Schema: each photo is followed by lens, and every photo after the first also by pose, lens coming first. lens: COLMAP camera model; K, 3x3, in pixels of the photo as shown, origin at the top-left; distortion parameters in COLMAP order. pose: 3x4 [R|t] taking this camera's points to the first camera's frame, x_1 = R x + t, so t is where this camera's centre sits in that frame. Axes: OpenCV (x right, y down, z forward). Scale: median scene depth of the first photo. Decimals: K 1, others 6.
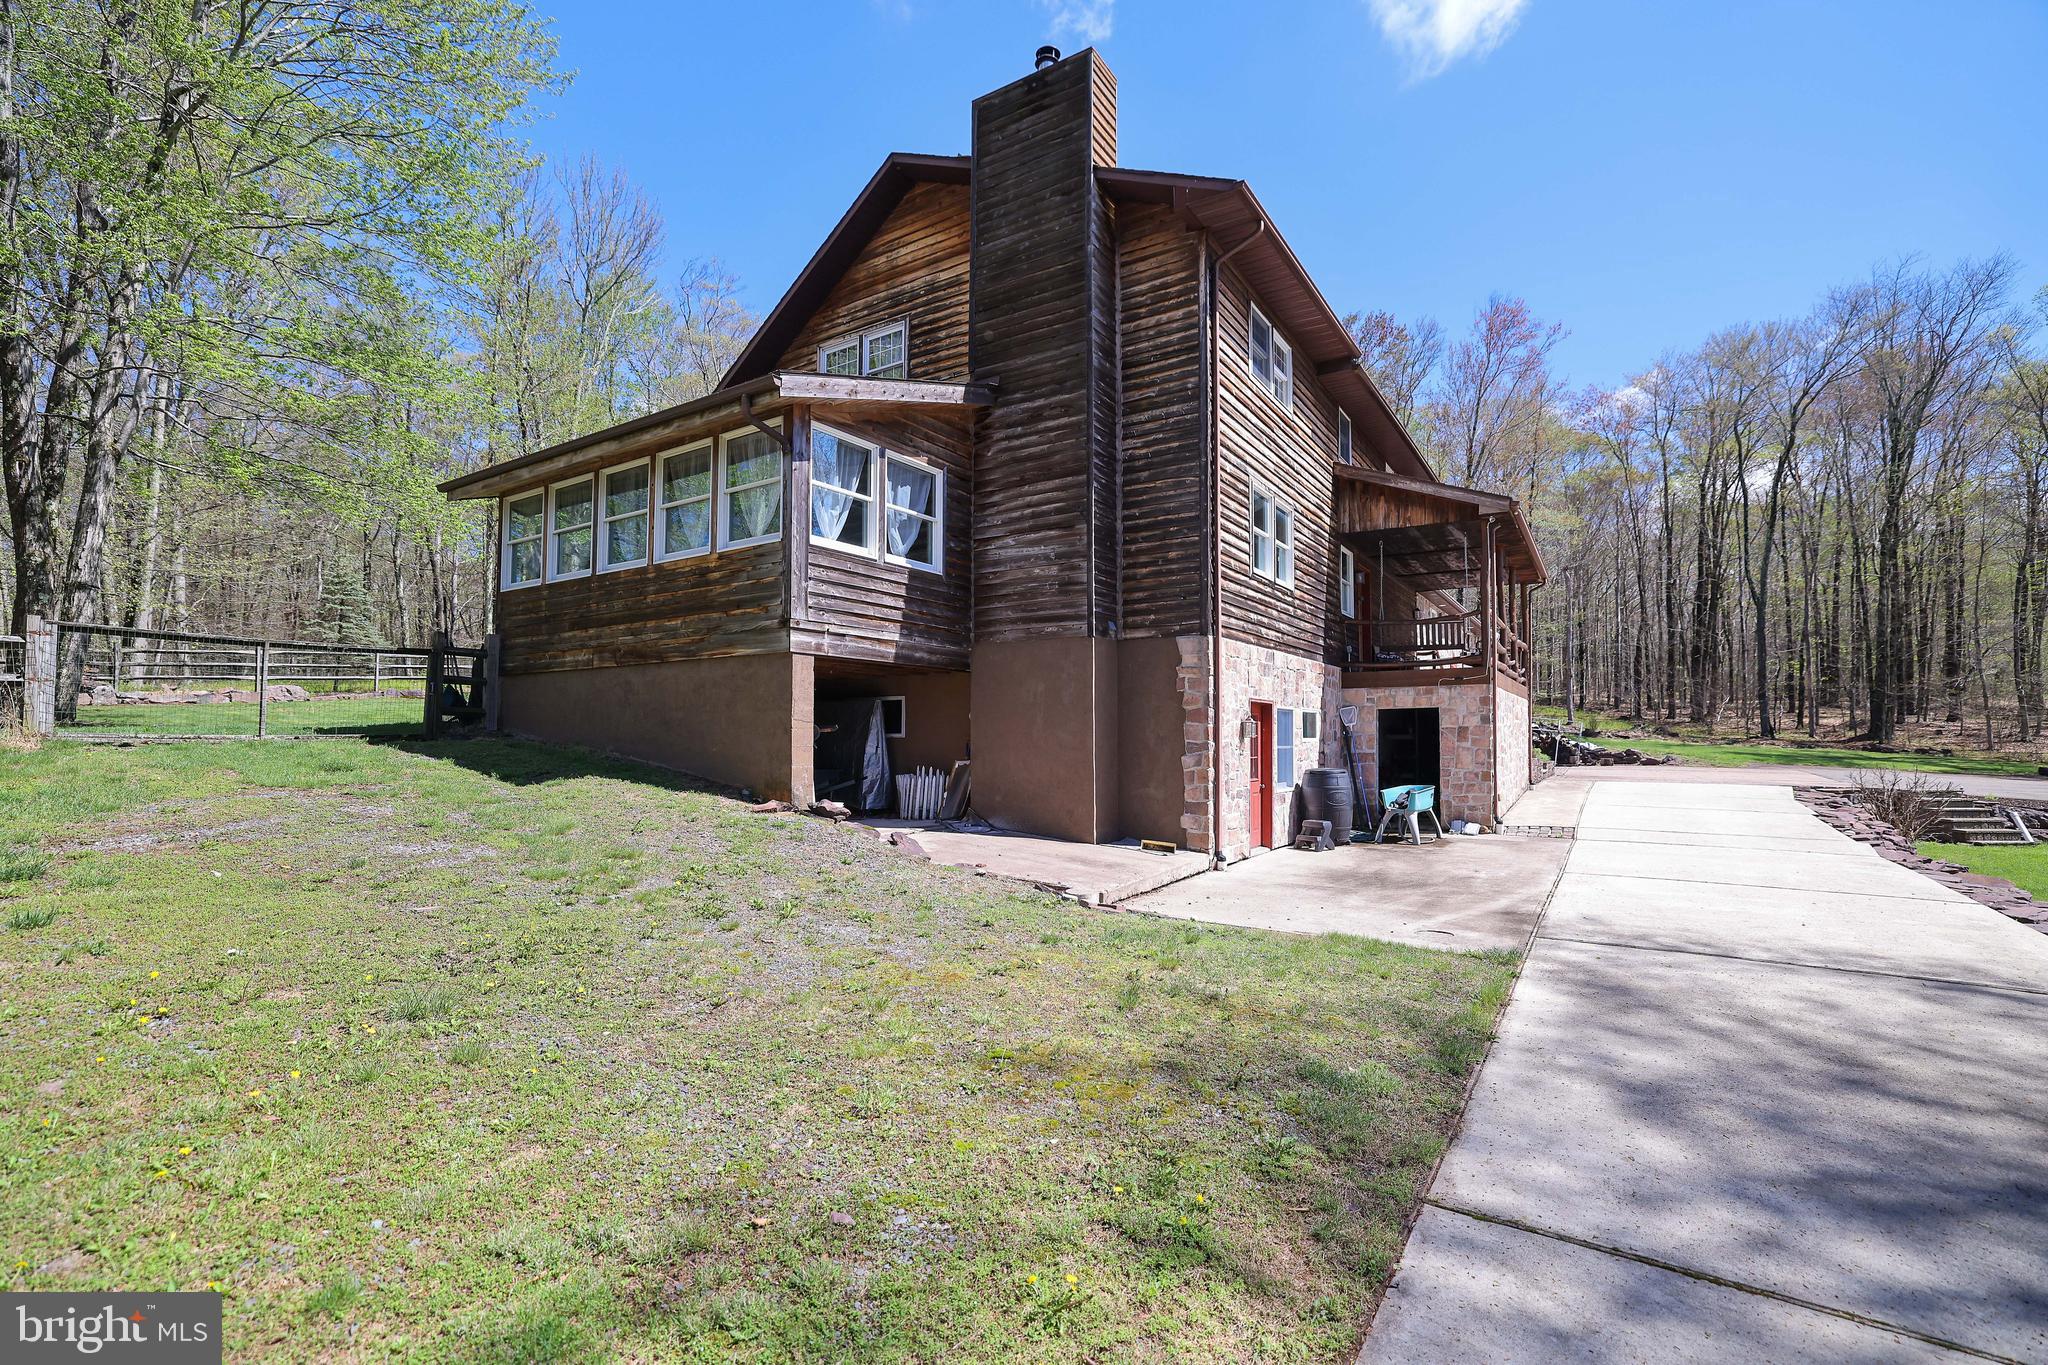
lens RADIAL K [[901.8, 0, 1023.7], [0, 901.8, 723.2], [0, 0, 1]] dist [-0.028144, 0.000330]
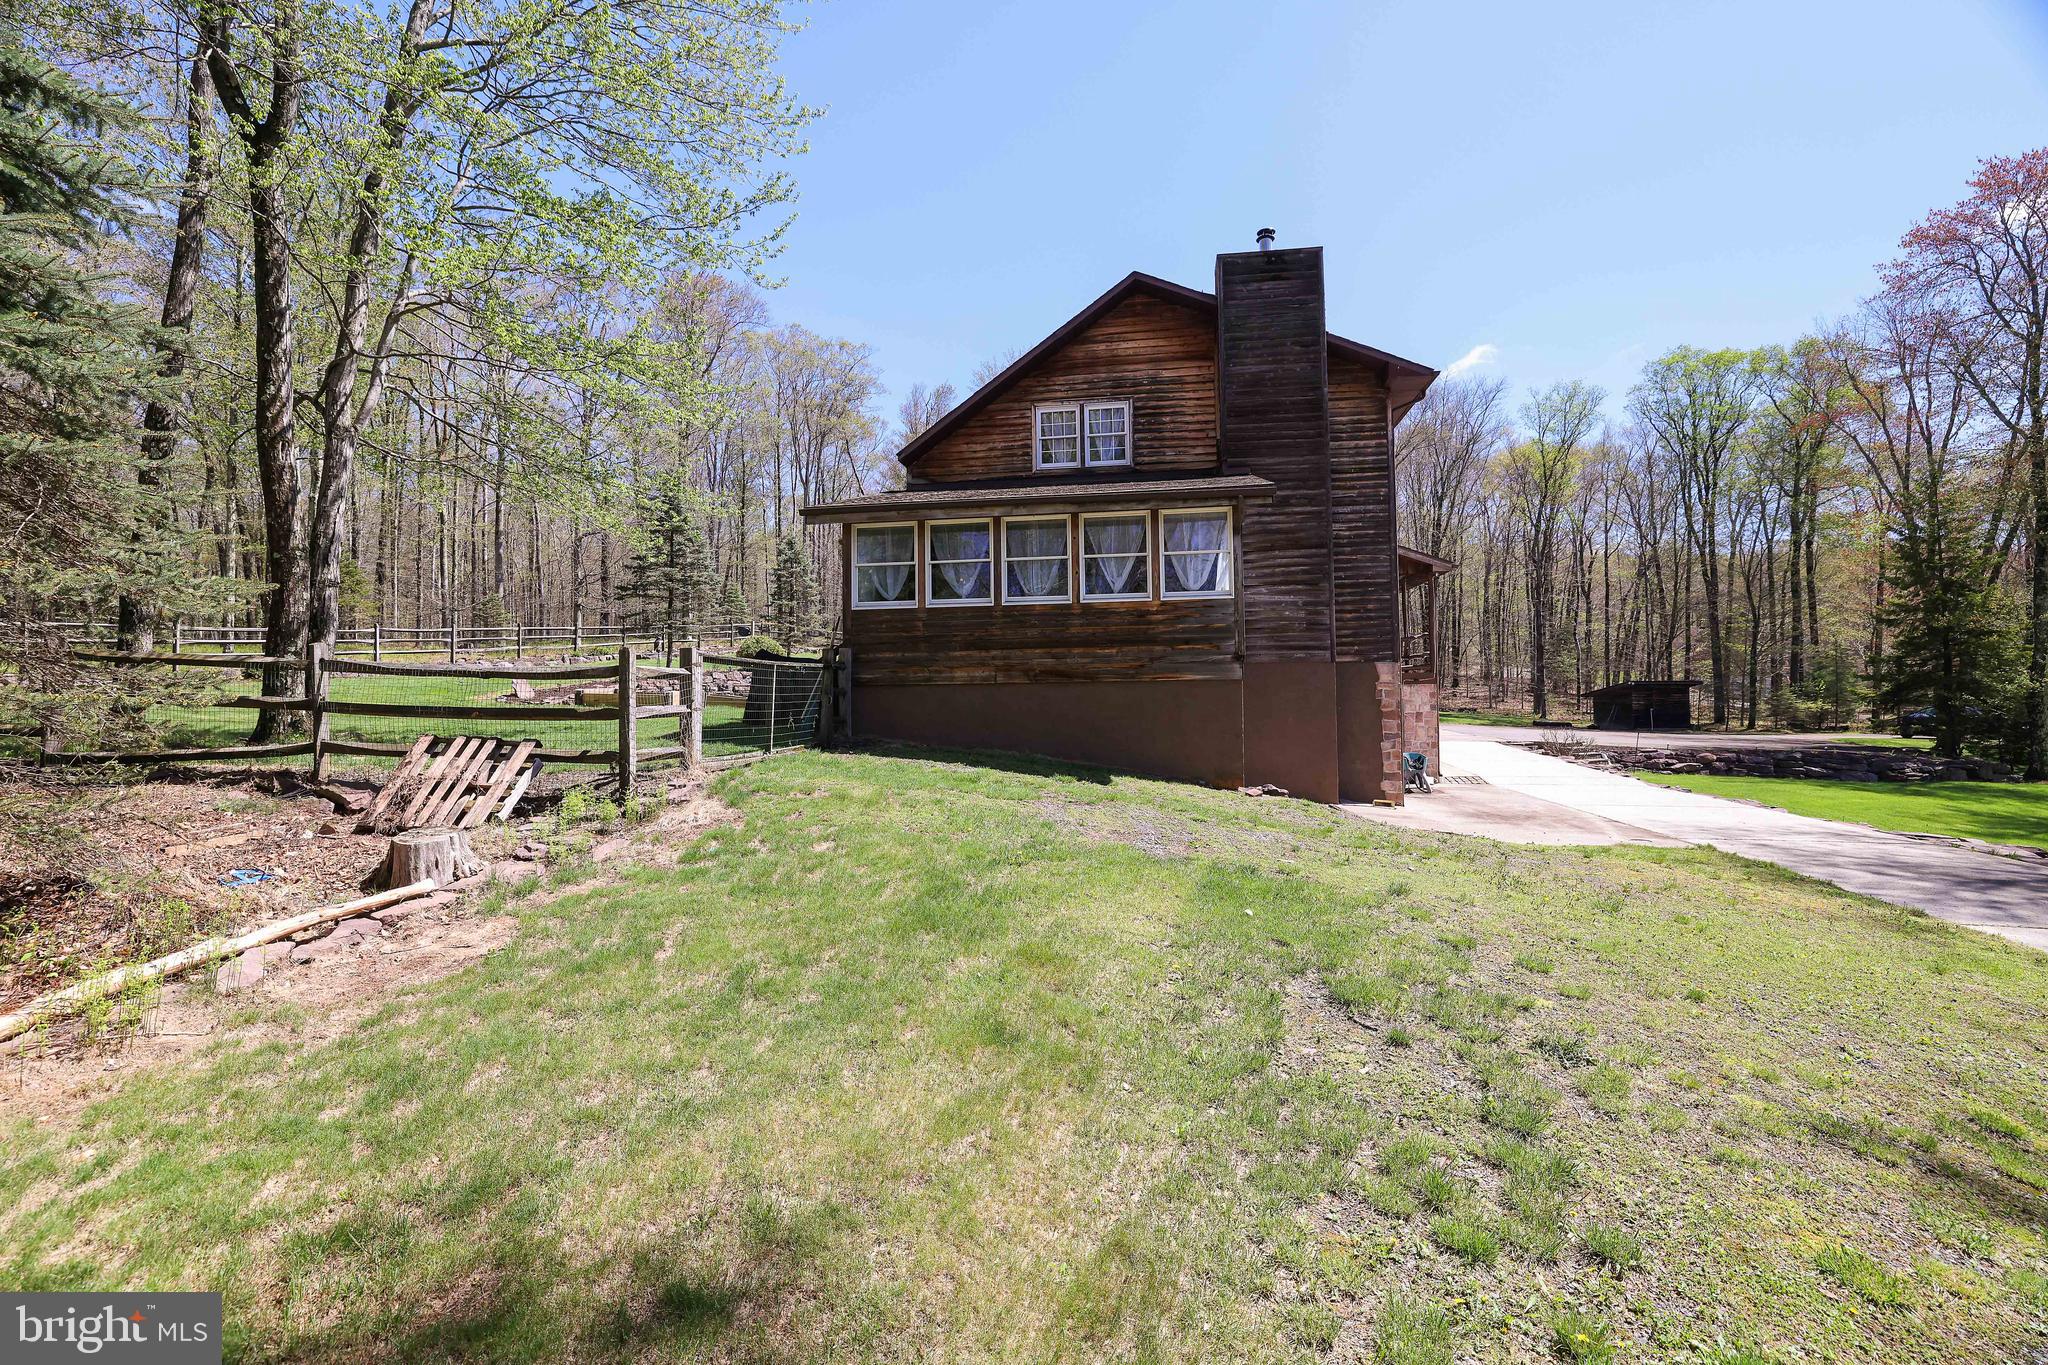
lens RADIAL K [[863.2, 0, 1030.7], [0, 863.2, 687.2], [0, 0, 1]] dist [-0.026028, 0.000592]
pose [[0.914412, -0.005537, 0.404748, -0.894988], [0.004947, 0.999985, 0.002504, -0.058770], [-0.404756, -0.000287, 0.914425, -0.065440]]
